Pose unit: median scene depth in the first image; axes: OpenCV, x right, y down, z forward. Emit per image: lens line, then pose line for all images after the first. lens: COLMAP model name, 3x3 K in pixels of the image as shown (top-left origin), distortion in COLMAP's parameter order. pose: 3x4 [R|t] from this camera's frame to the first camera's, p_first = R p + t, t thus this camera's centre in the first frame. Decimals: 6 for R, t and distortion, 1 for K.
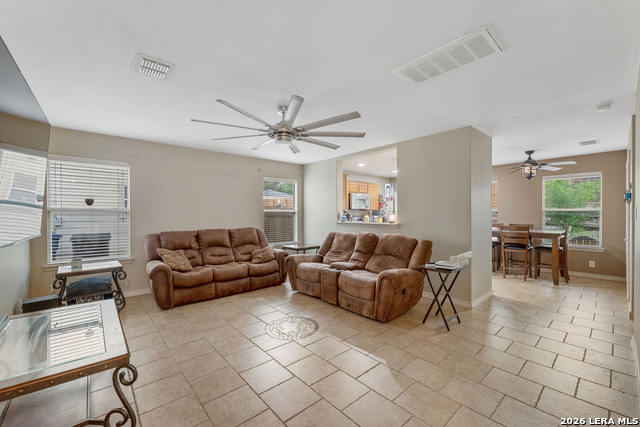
lens RADIAL K [[254.8, 0, 323.9], [0, 254.8, 212.9], [0, 0, 1]] dist [-0.001463, -0.000241]
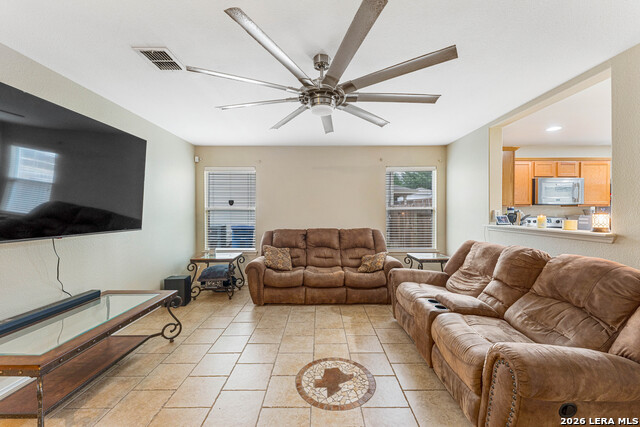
lens RADIAL K [[254.8, 0, 319.9], [0, 254.8, 214.6], [0, 0, 1]] dist [-0.001463, -0.000241]
pose [[0.756717, 0.005243, -0.653722, 0.192775], [0.003708, 0.999917, 0.012311, 0.000857], [0.653732, -0.011740, 0.756635, 0.317959]]
